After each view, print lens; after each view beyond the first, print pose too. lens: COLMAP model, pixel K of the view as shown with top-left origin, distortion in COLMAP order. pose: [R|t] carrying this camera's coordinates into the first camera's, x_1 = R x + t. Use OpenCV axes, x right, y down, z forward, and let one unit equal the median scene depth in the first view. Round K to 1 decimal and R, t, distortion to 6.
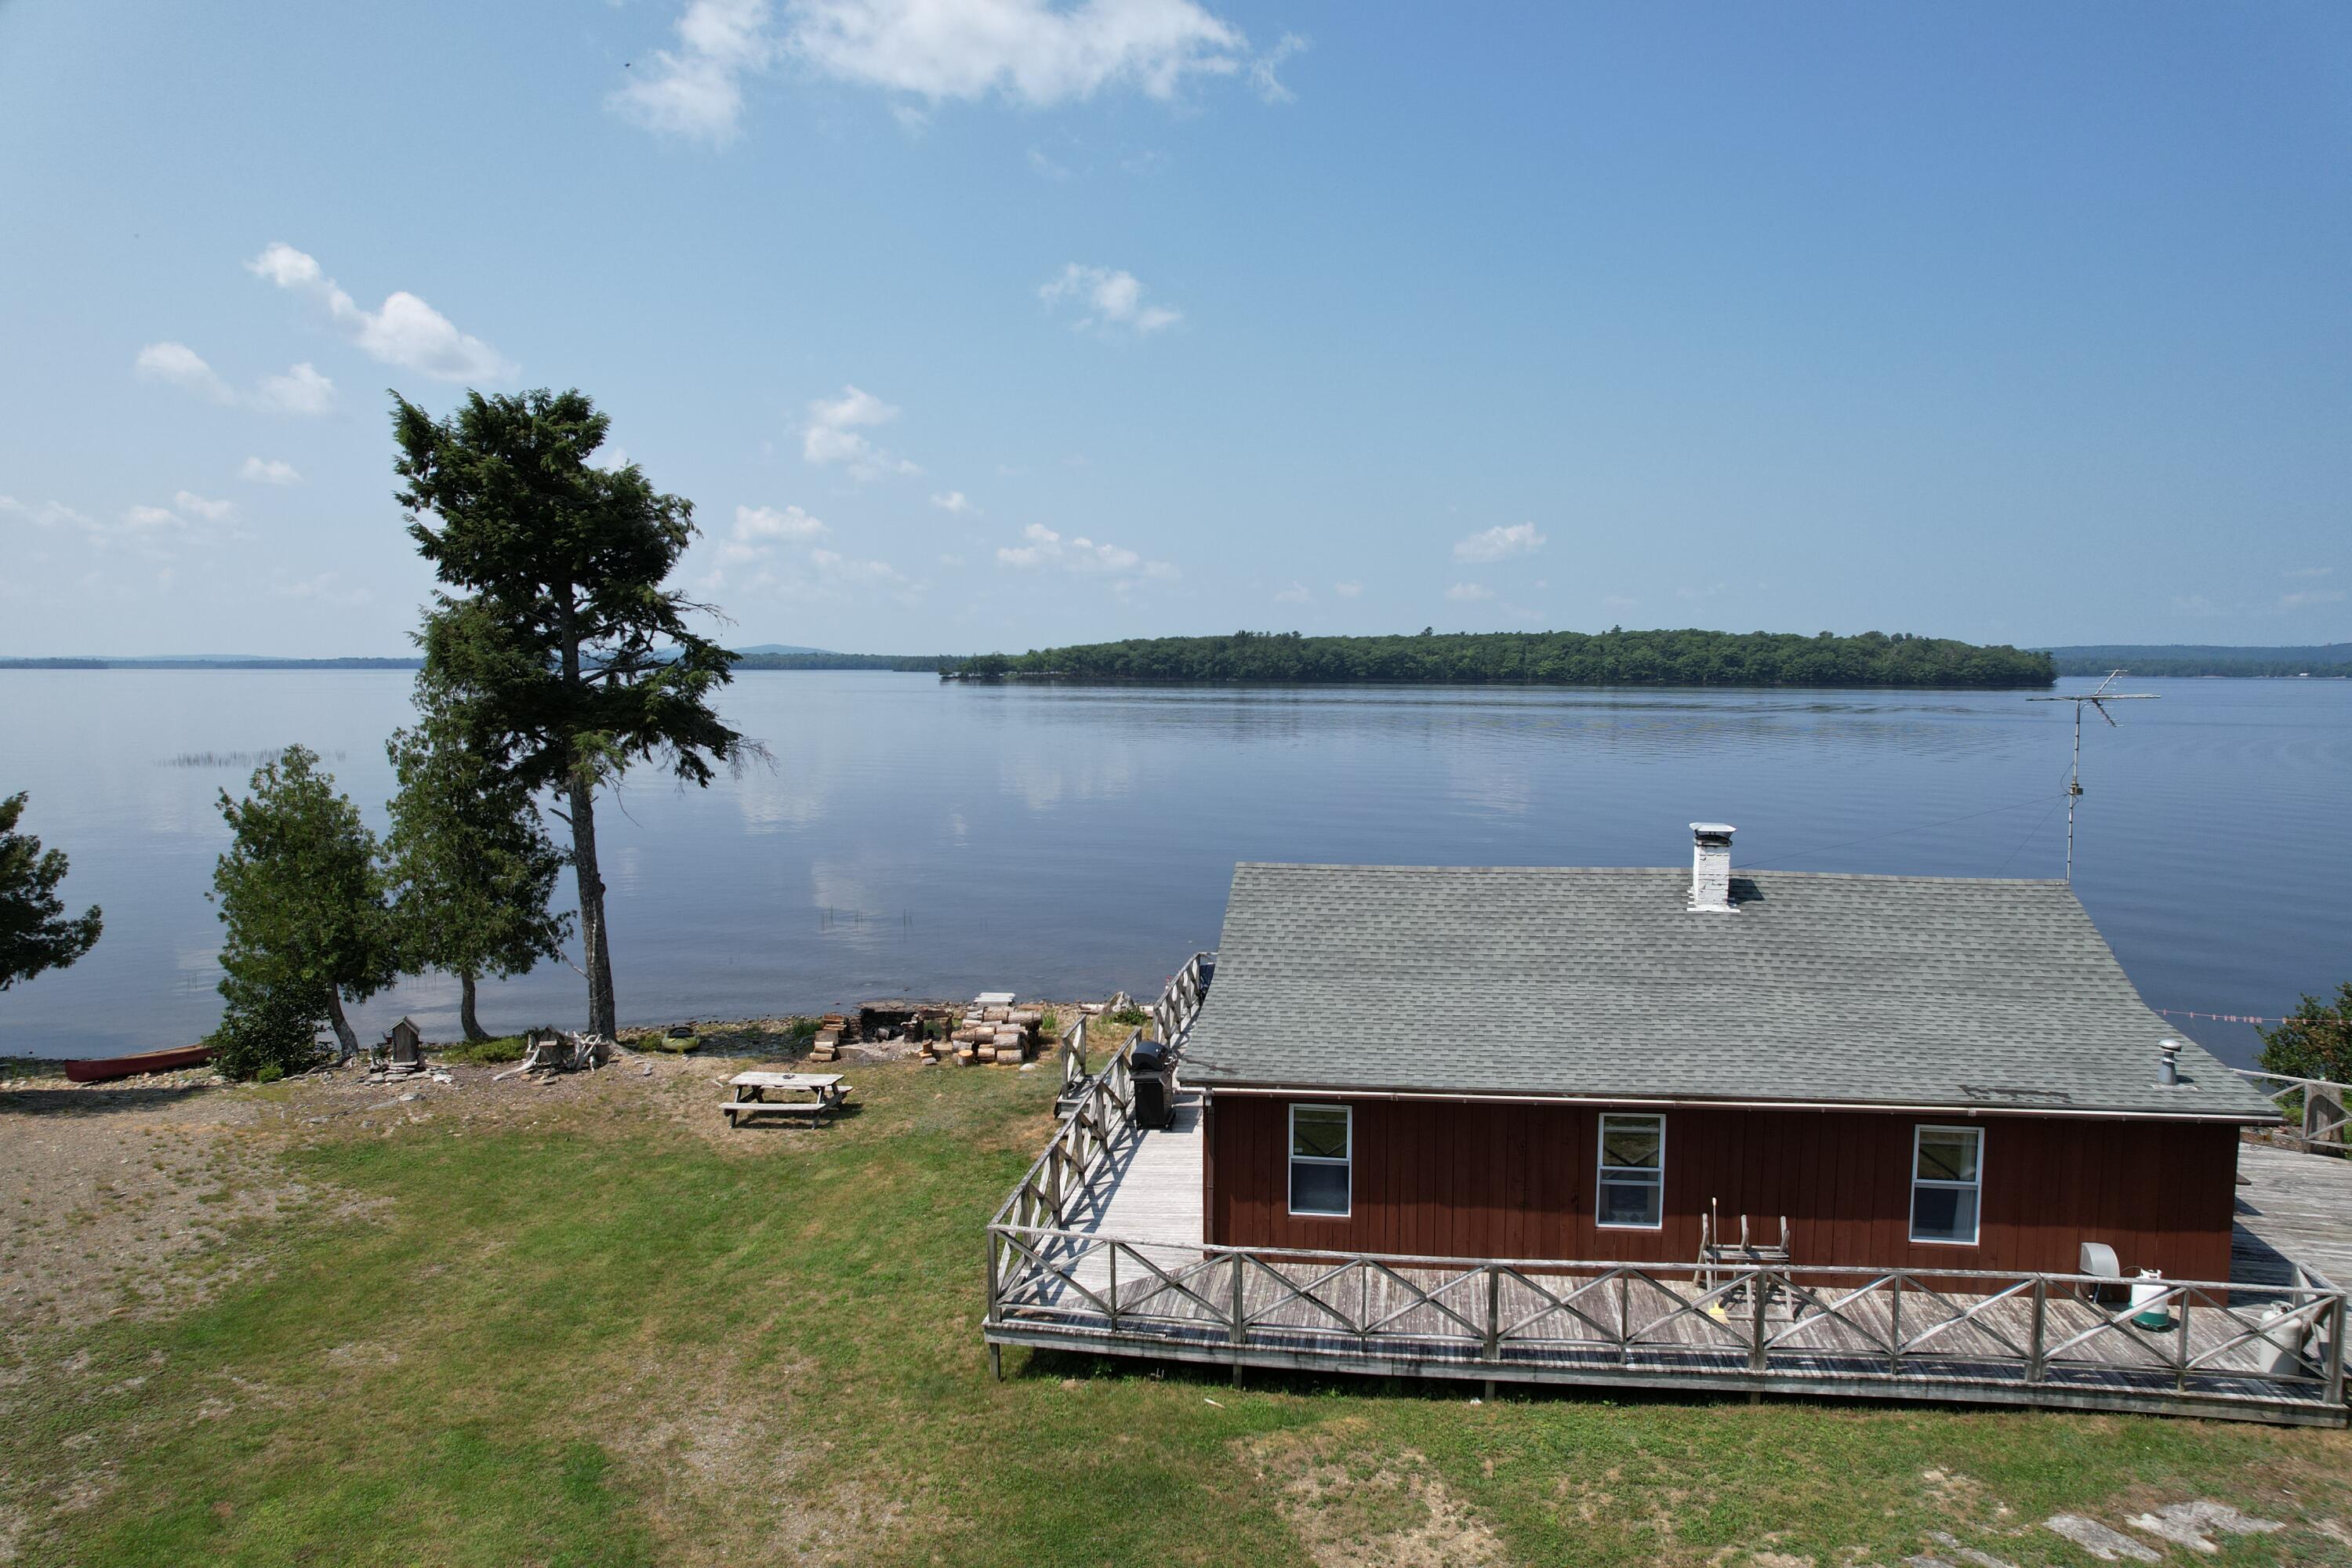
lens RADIAL K [[1502.1, 0, 1184.7], [0, 1502.1, 804.4], [0, 0, 1]] dist [-0.077448, 0.070208]
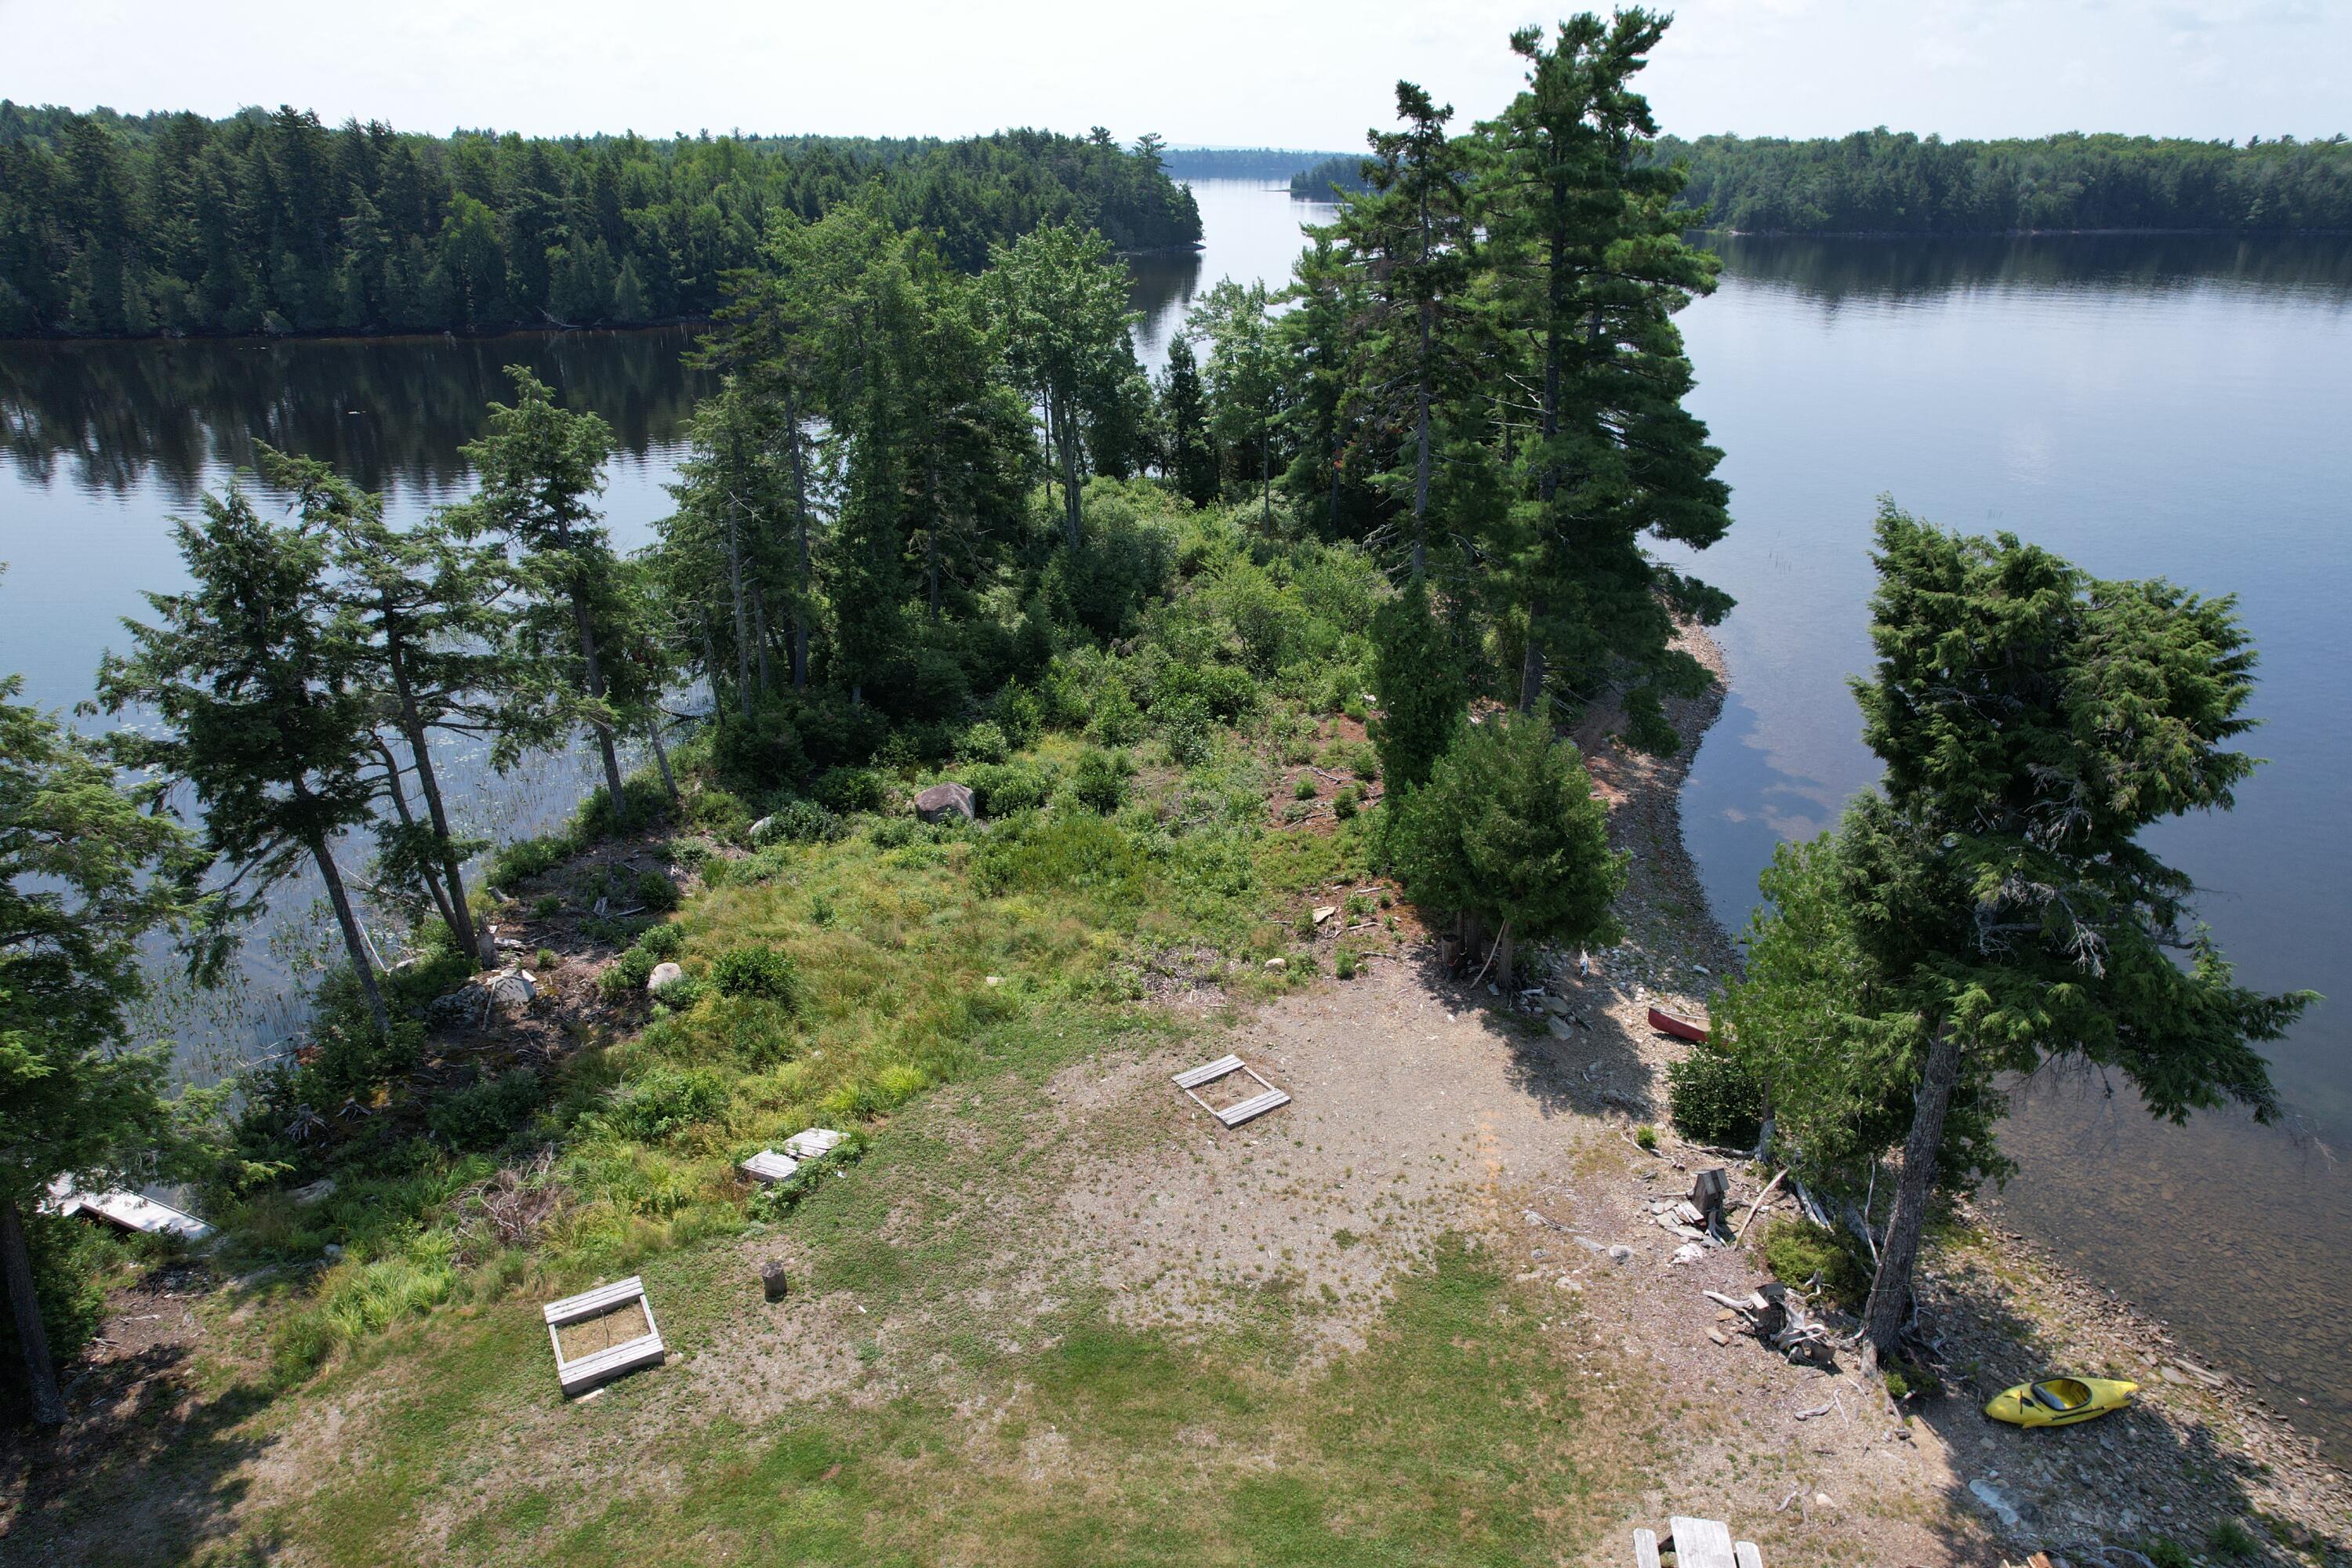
lens RADIAL K [[1502.1, 0, 1176.7], [0, 1502.1, 807.0], [0, 0, 1]] dist [-0.077448, 0.070208]
pose [[-0.018787, 0.398140, -0.917132, 0.319286], [-0.097390, 0.912203, 0.397995, -0.534719], [0.995069, 0.096797, 0.021637, 0.836721]]
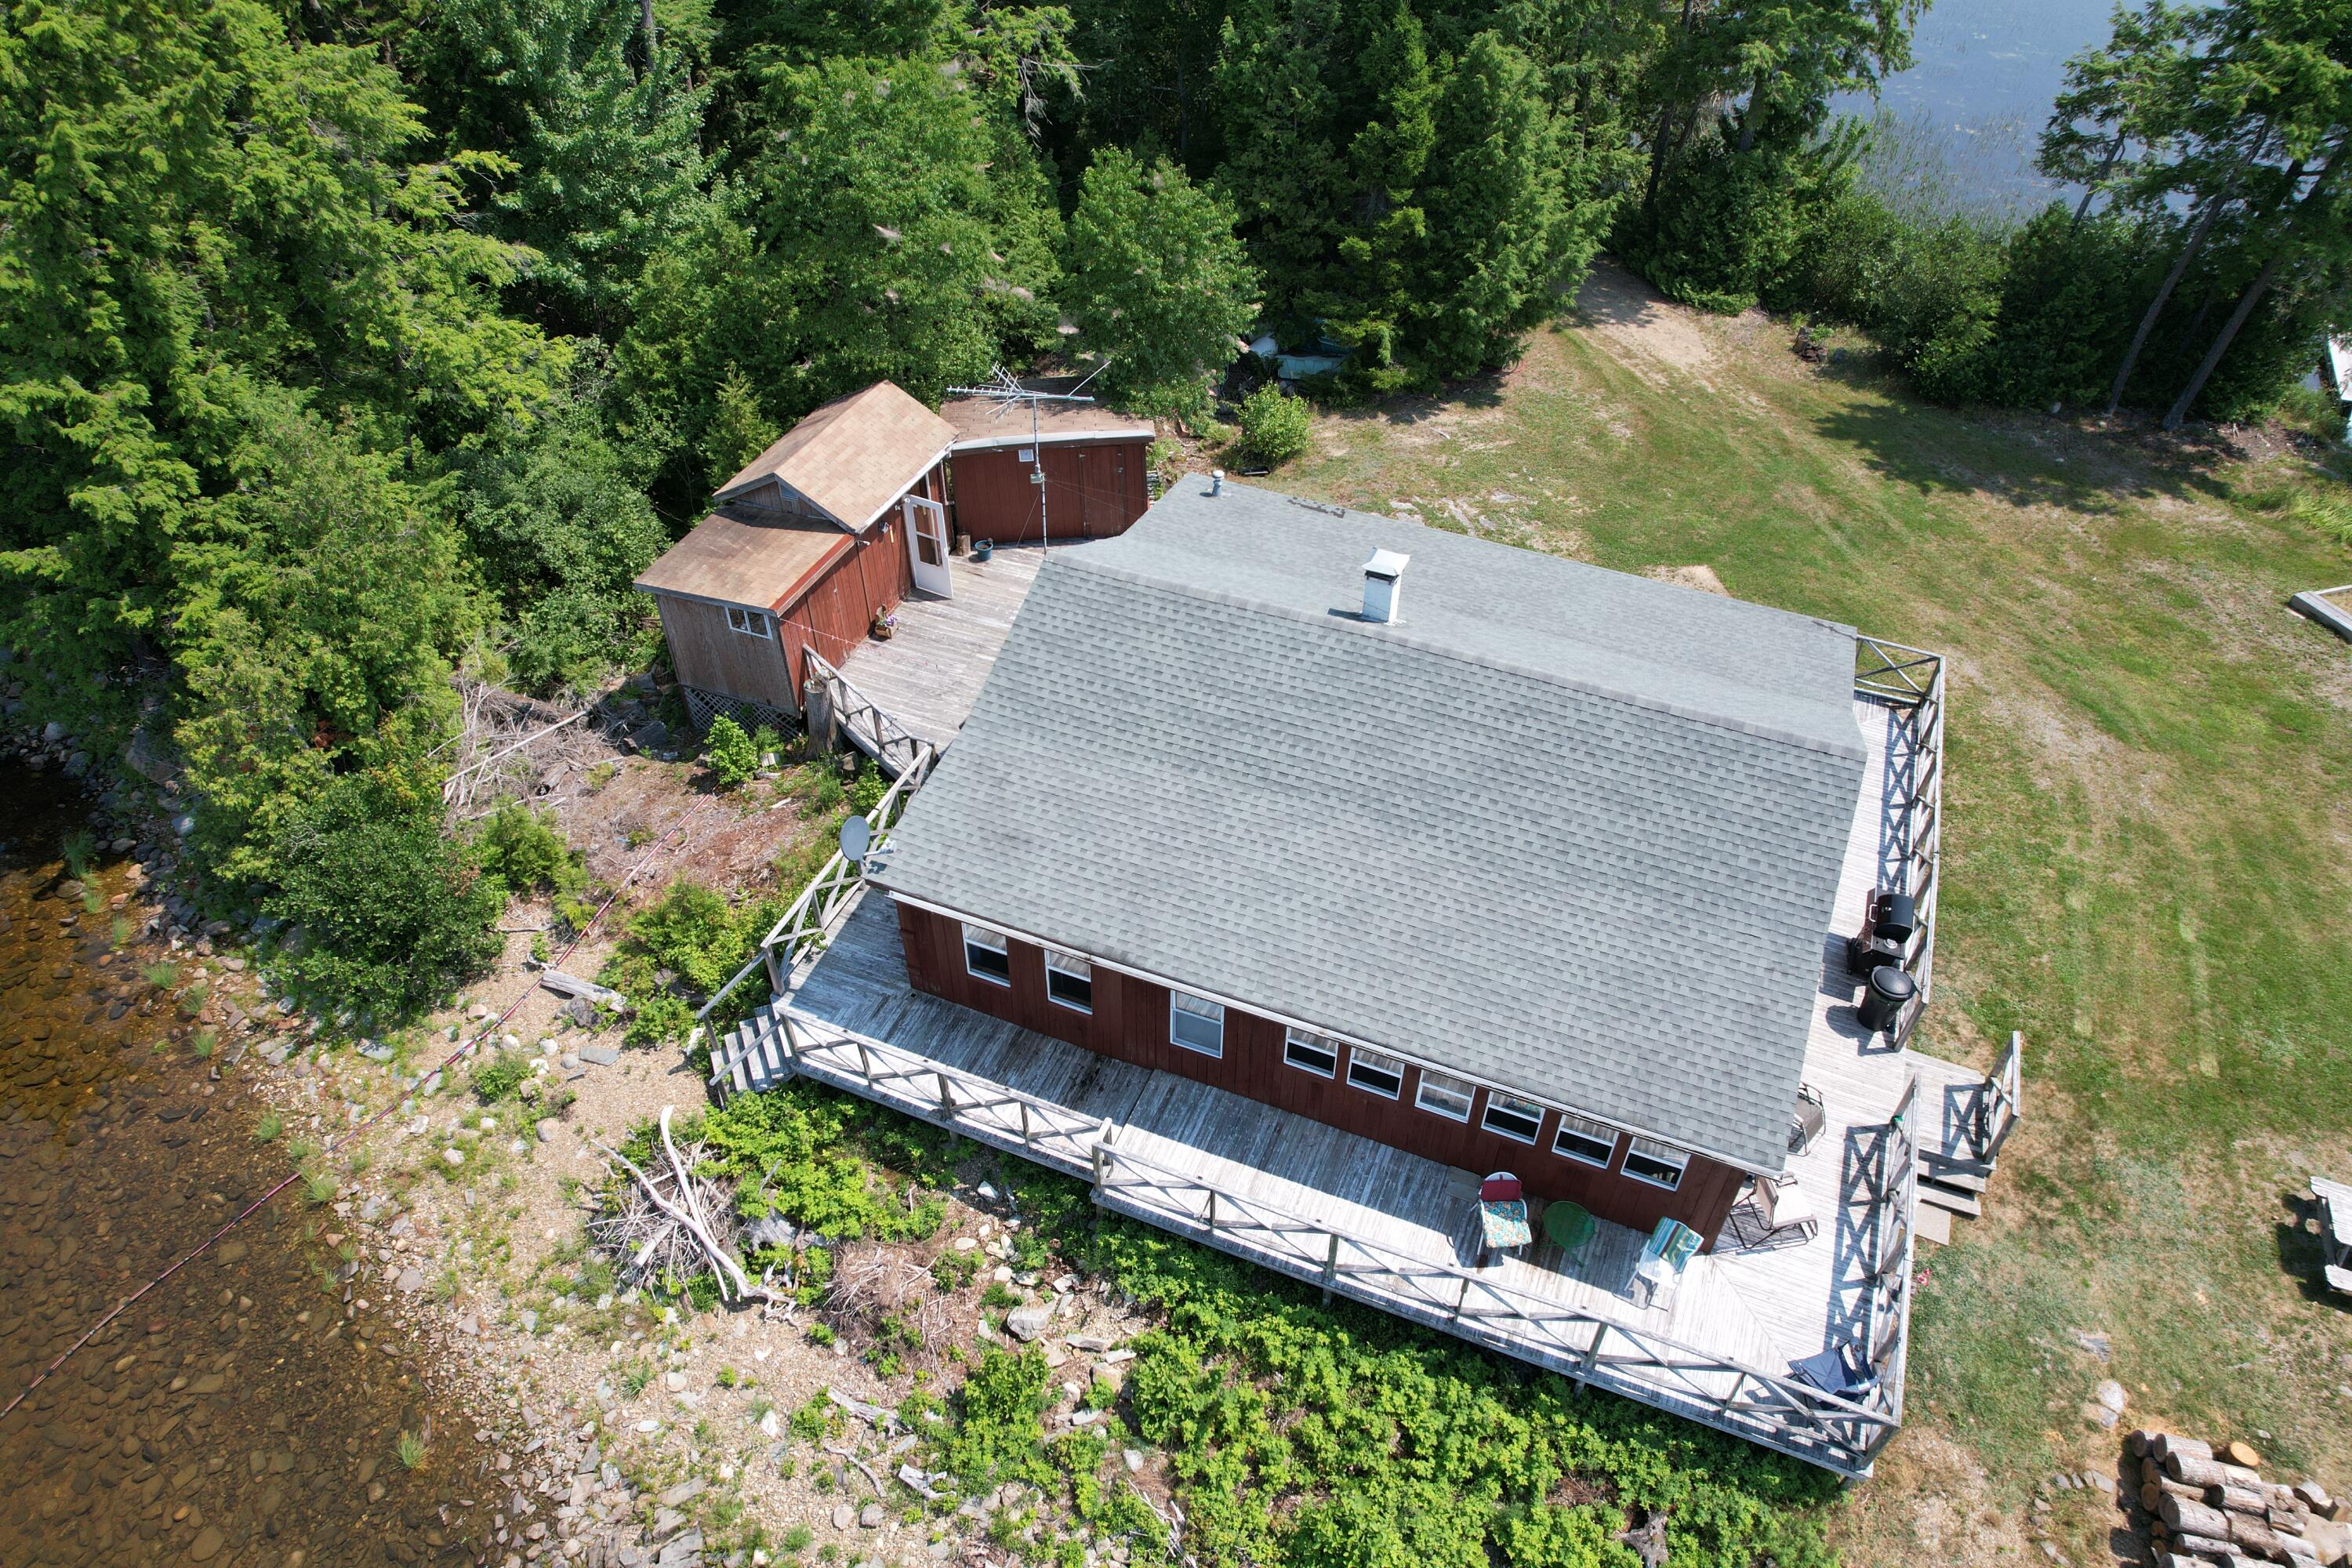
lens RADIAL K [[1502.1, 0, 1176.5], [0, 1502.1, 806.8], [0, 0, 1]] dist [-0.077448, 0.070208]
pose [[-0.971939, -0.165292, 0.167369, 0.293870], [0.014738, 0.667322, 0.744623, -0.623411], [-0.234769, 0.726195, -0.646161, 1.791191]]
